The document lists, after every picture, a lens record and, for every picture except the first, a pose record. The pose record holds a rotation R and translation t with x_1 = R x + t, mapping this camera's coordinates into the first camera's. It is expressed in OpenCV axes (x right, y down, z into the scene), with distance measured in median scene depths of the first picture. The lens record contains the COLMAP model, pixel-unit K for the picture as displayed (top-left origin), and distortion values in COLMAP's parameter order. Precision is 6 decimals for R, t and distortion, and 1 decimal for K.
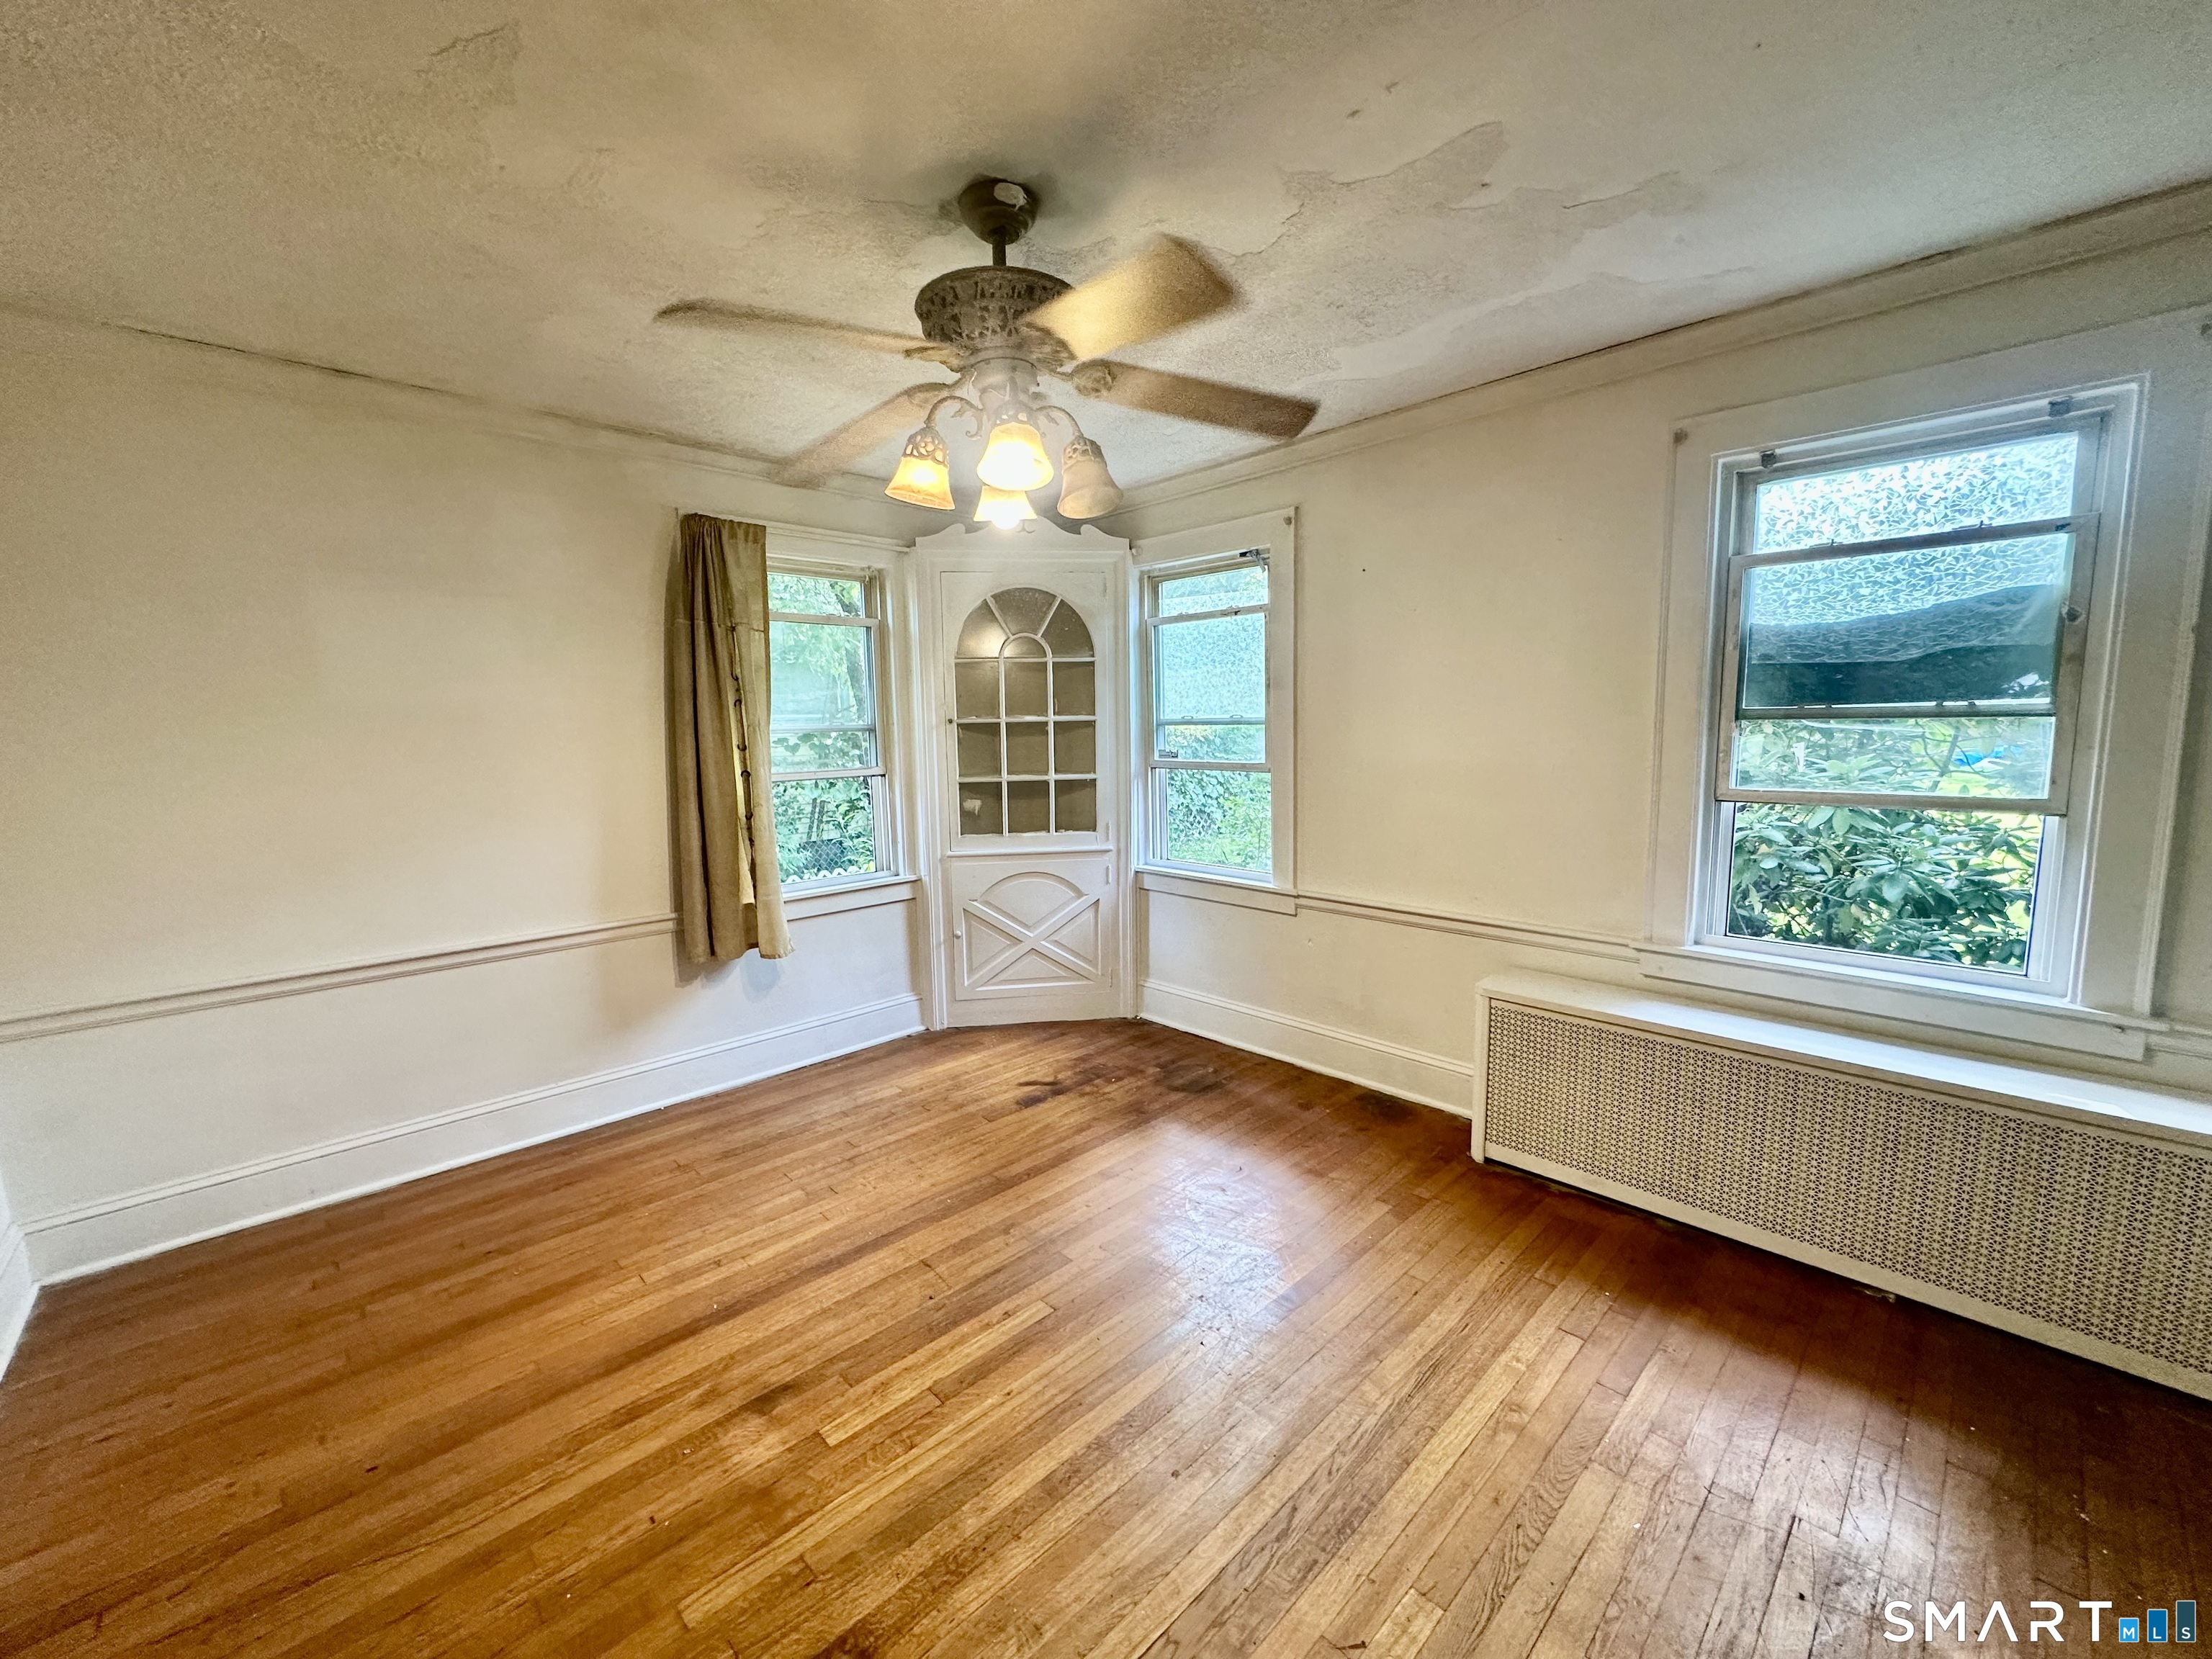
lens RADIAL K [[884.8, 0, 1109.0], [0, 884.8, 830.2], [0, 0, 1]] dist [-0.004999, 0.001086]
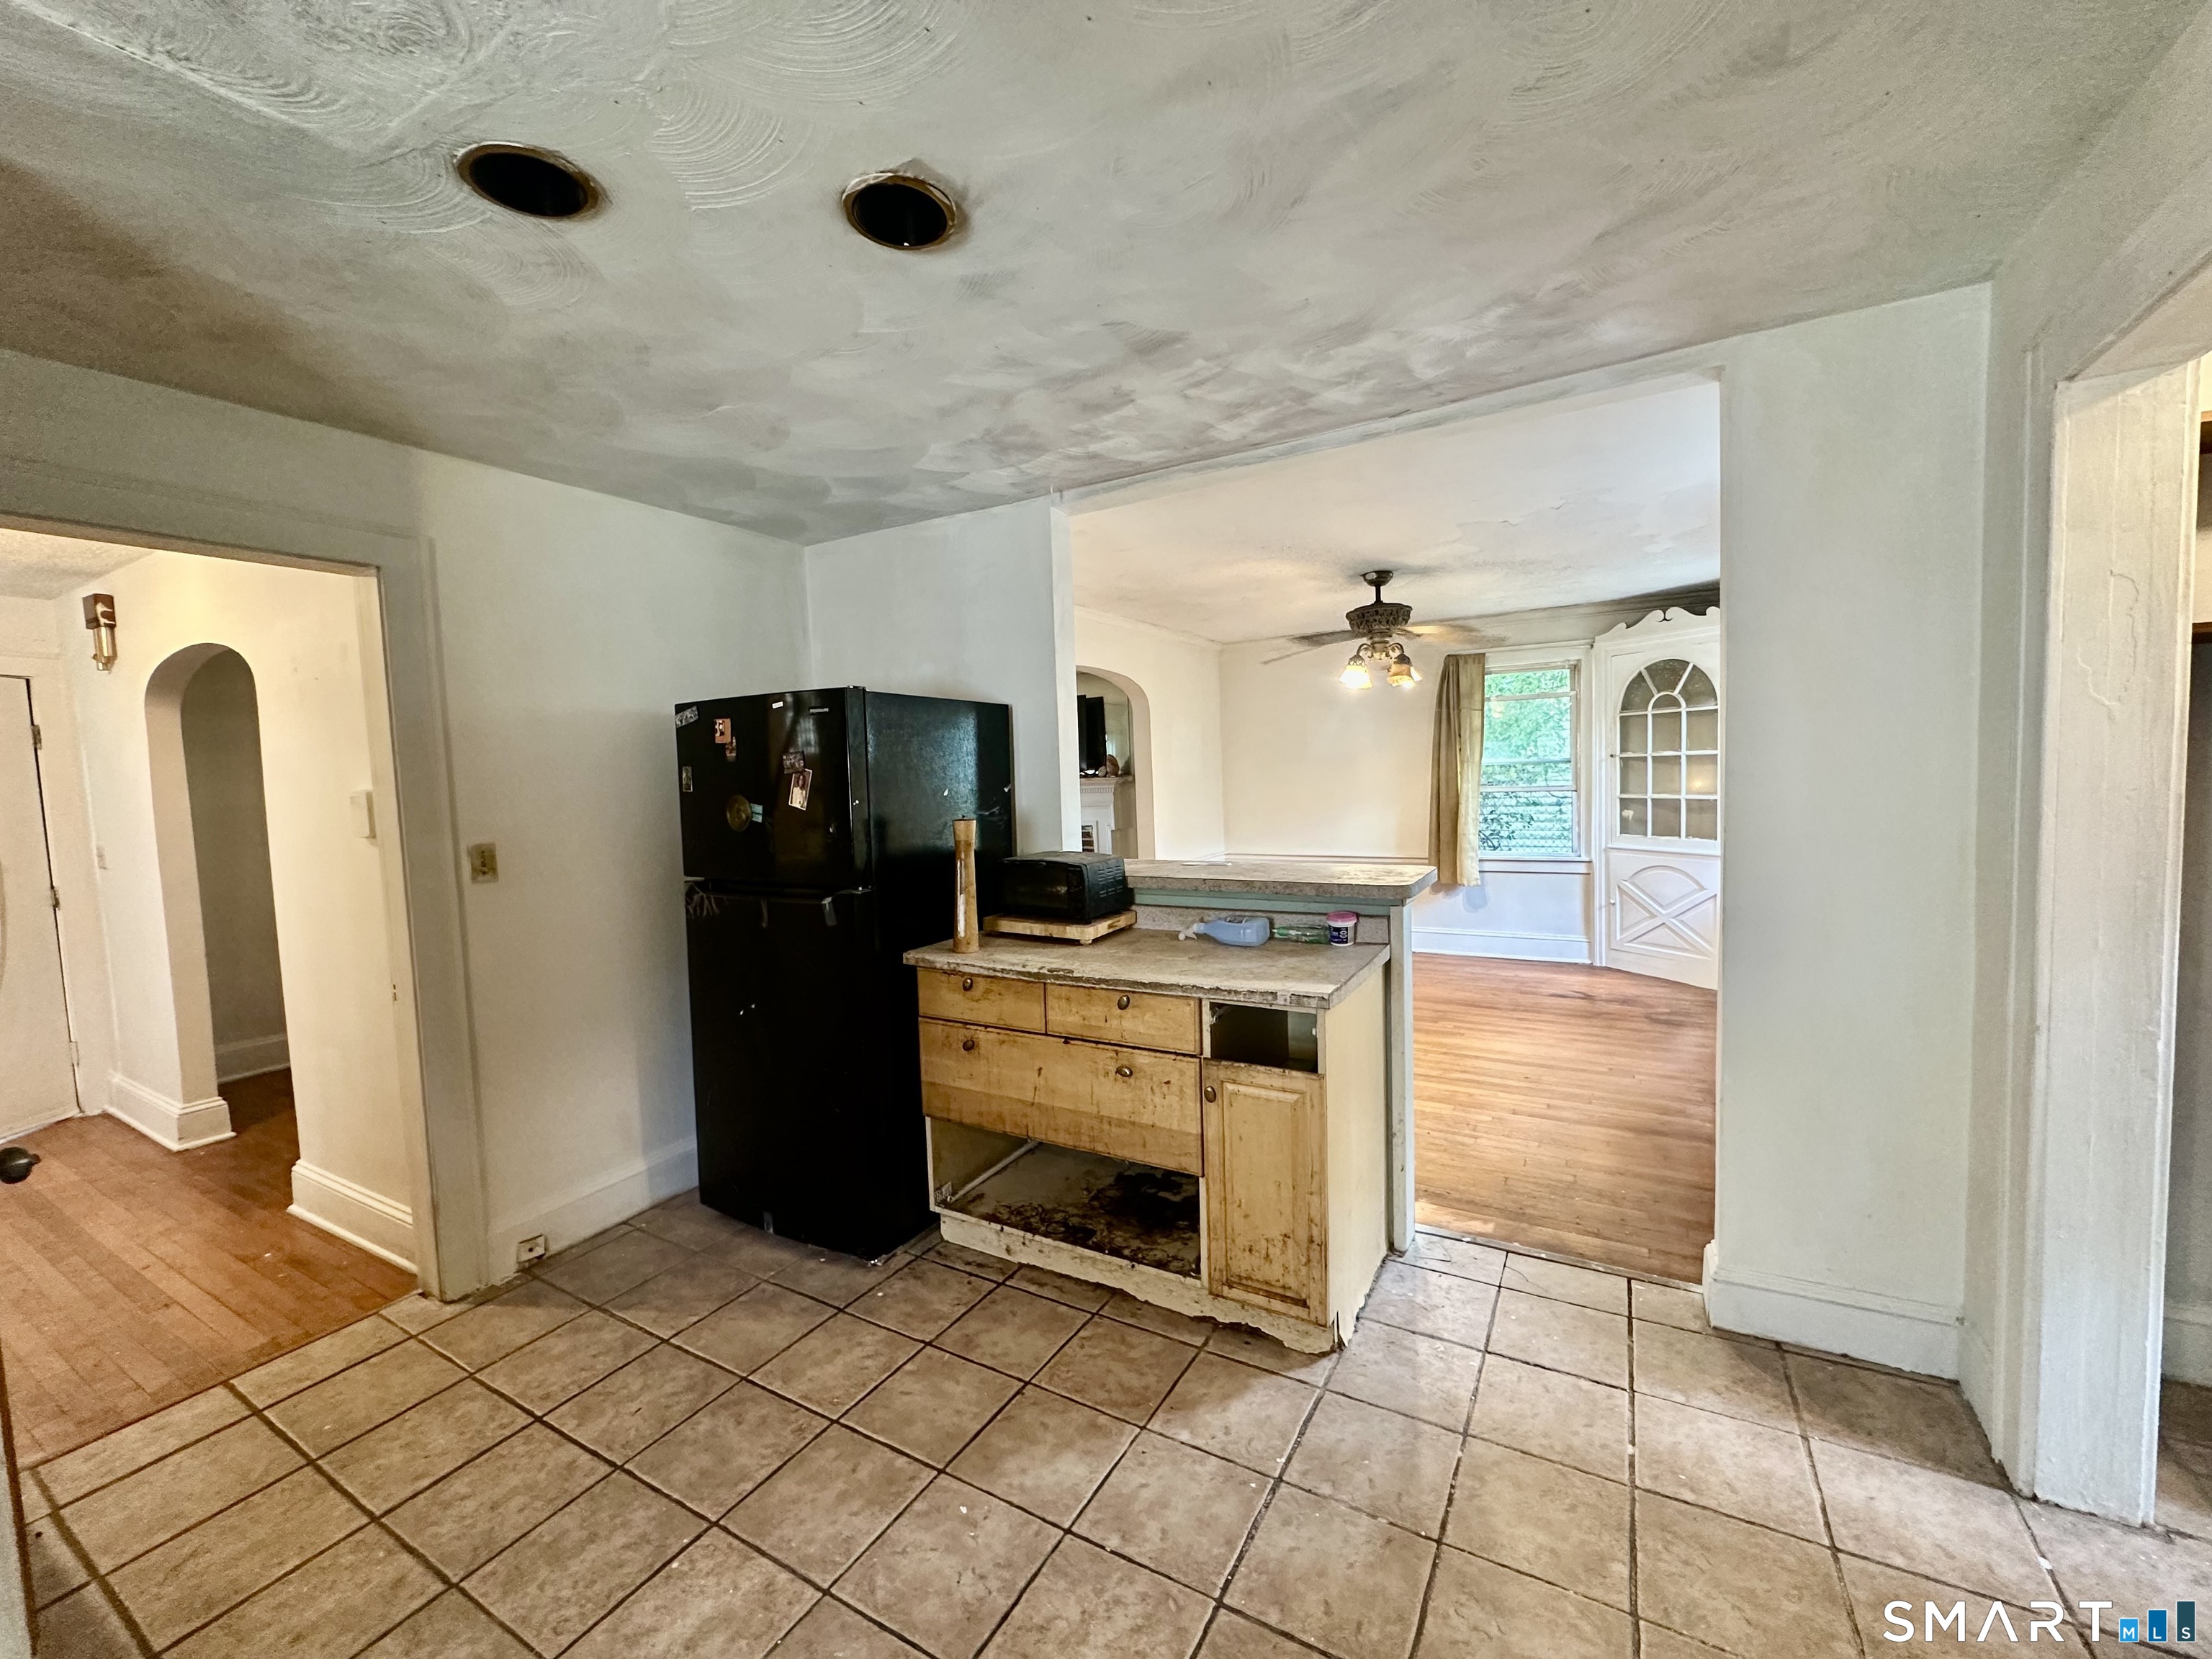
lens RADIAL K [[884.8, 0, 1107.2], [0, 884.8, 832.7], [0, 0, 1]] dist [-0.004999, 0.001086]
pose [[0.276177, 0.075862, -0.958108, 1.735400], [-0.082827, 0.995050, 0.054912, -0.011727], [0.957531, 0.064192, 0.281093, -0.365726]]
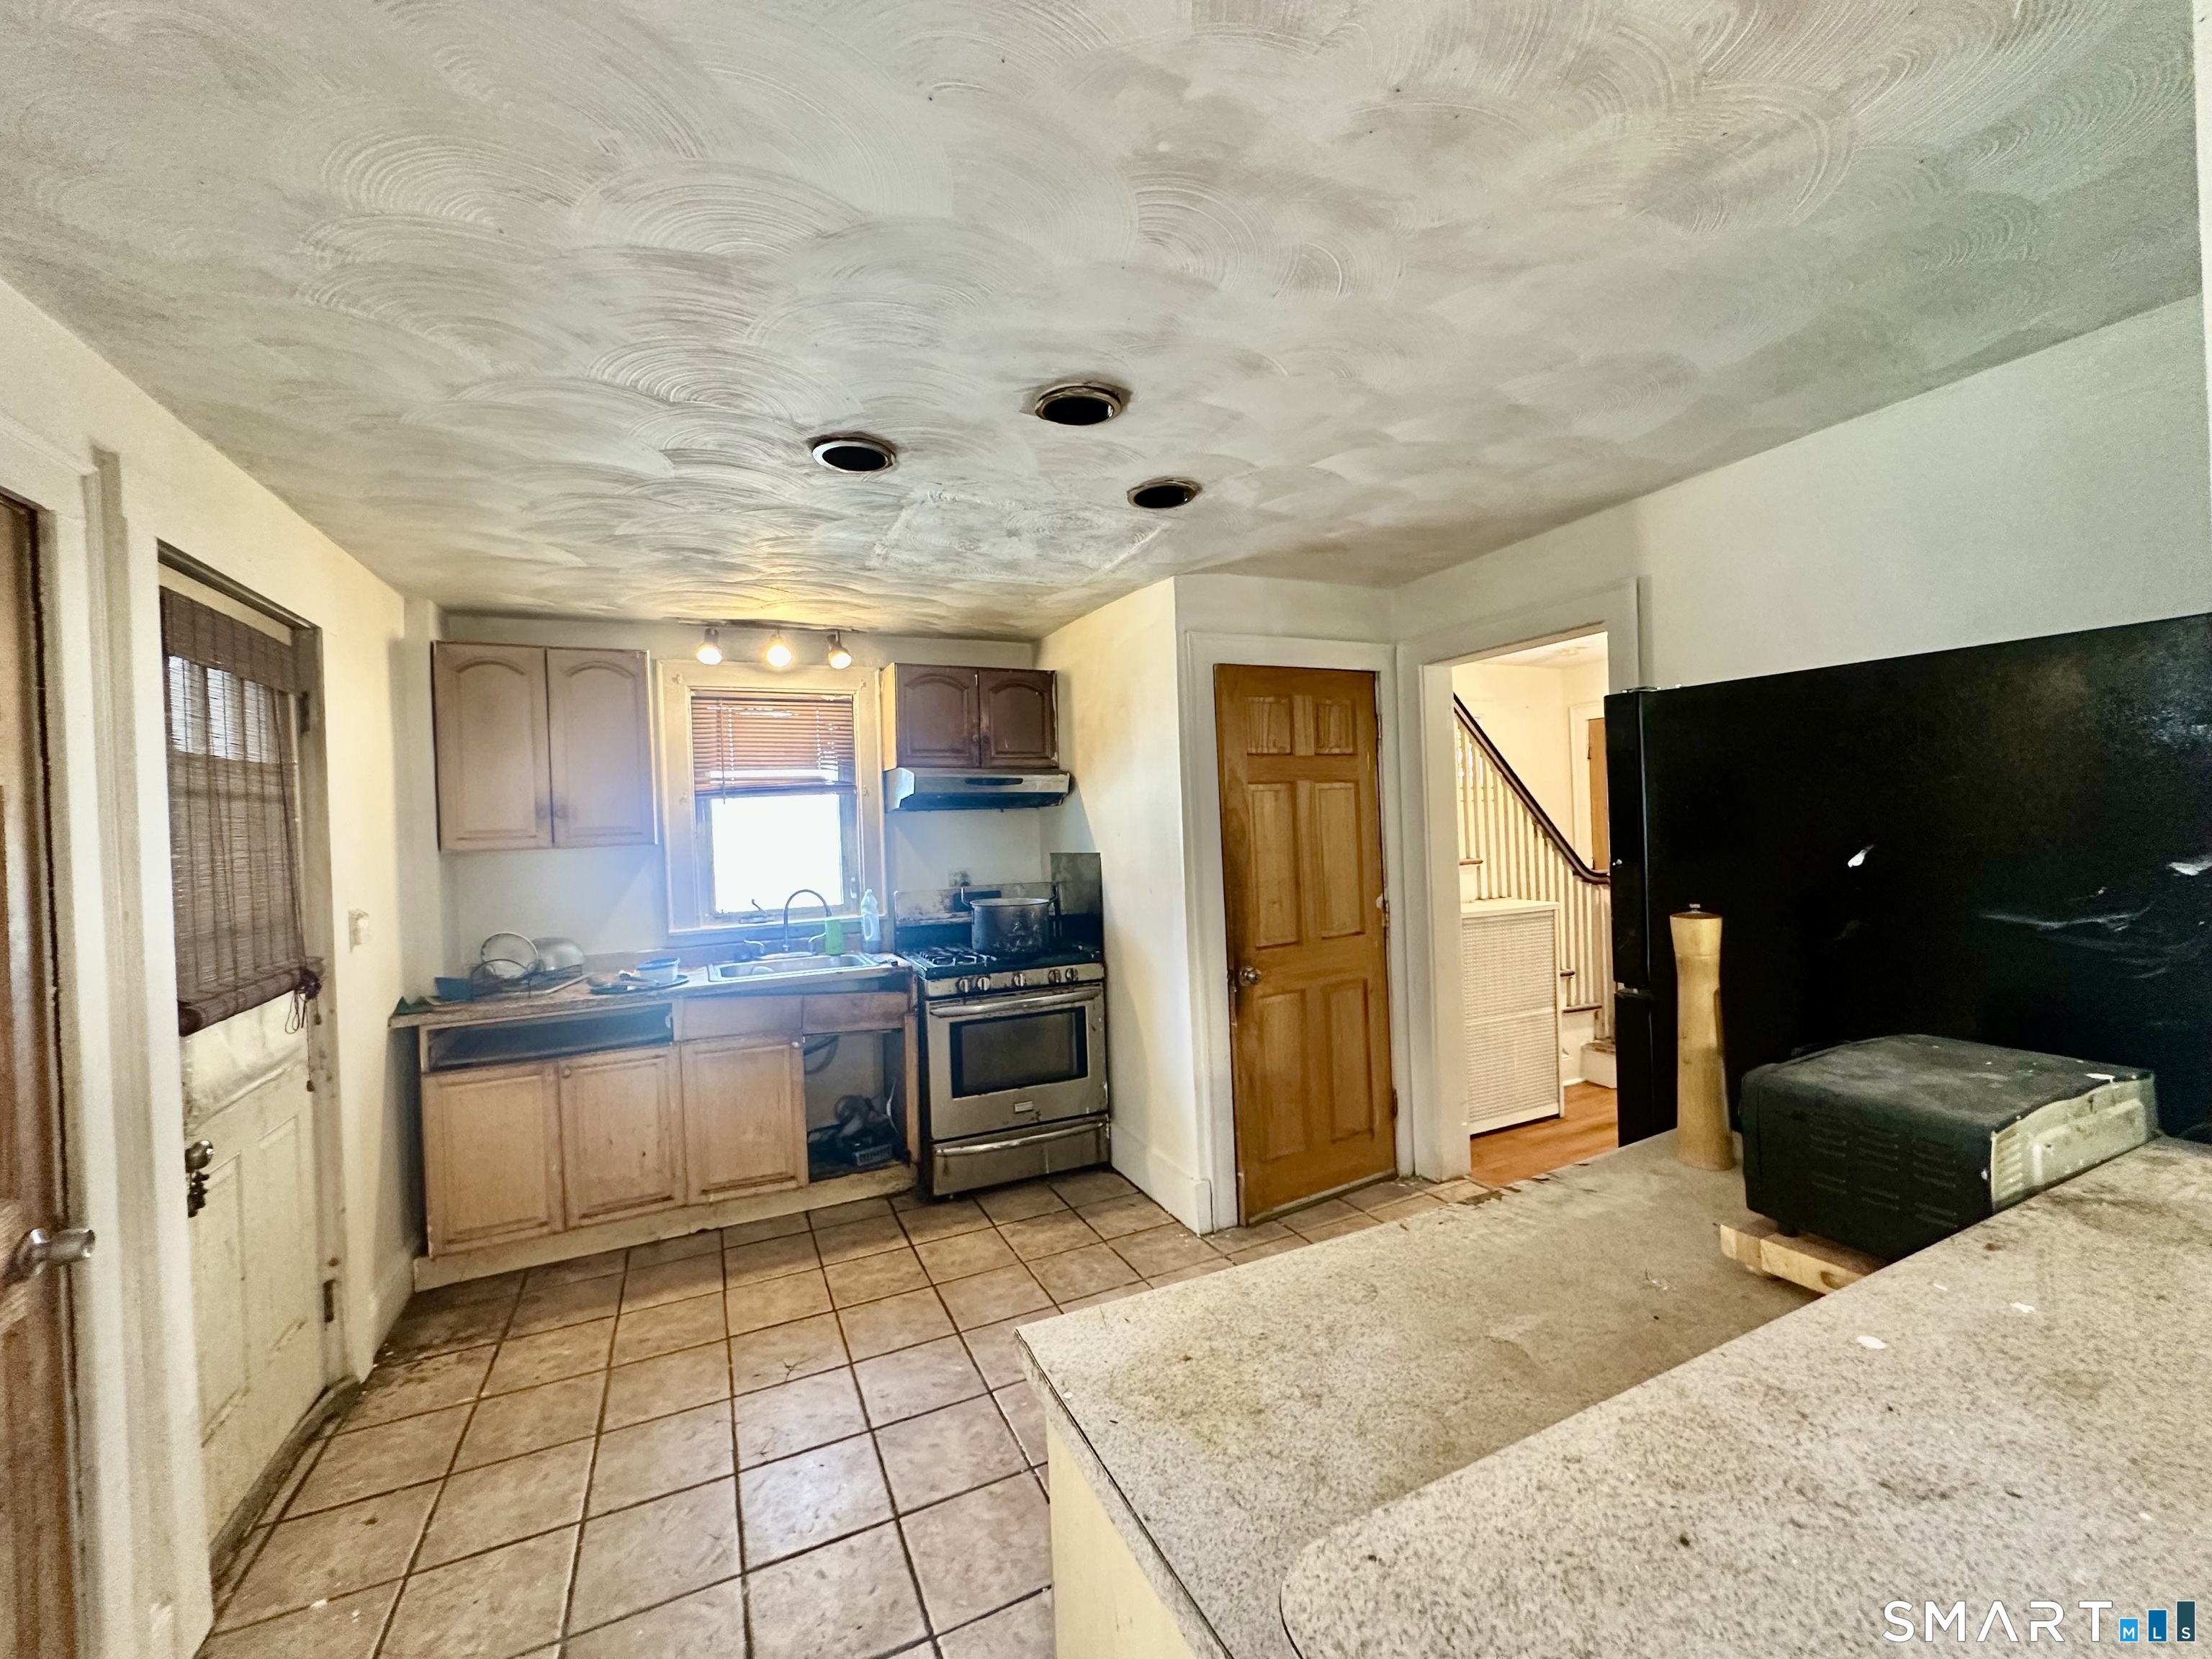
lens RADIAL K [[884.8, 0, 1107.4], [0, 884.8, 827.2], [0, 0, 1]] dist [-0.004999, 0.001086]
pose [[-0.944932, 0.056376, 0.322373, 0.766573], [0.098903, 0.988184, 0.117090, -0.122642], [-0.311963, 0.142526, -0.939343, 0.470478]]
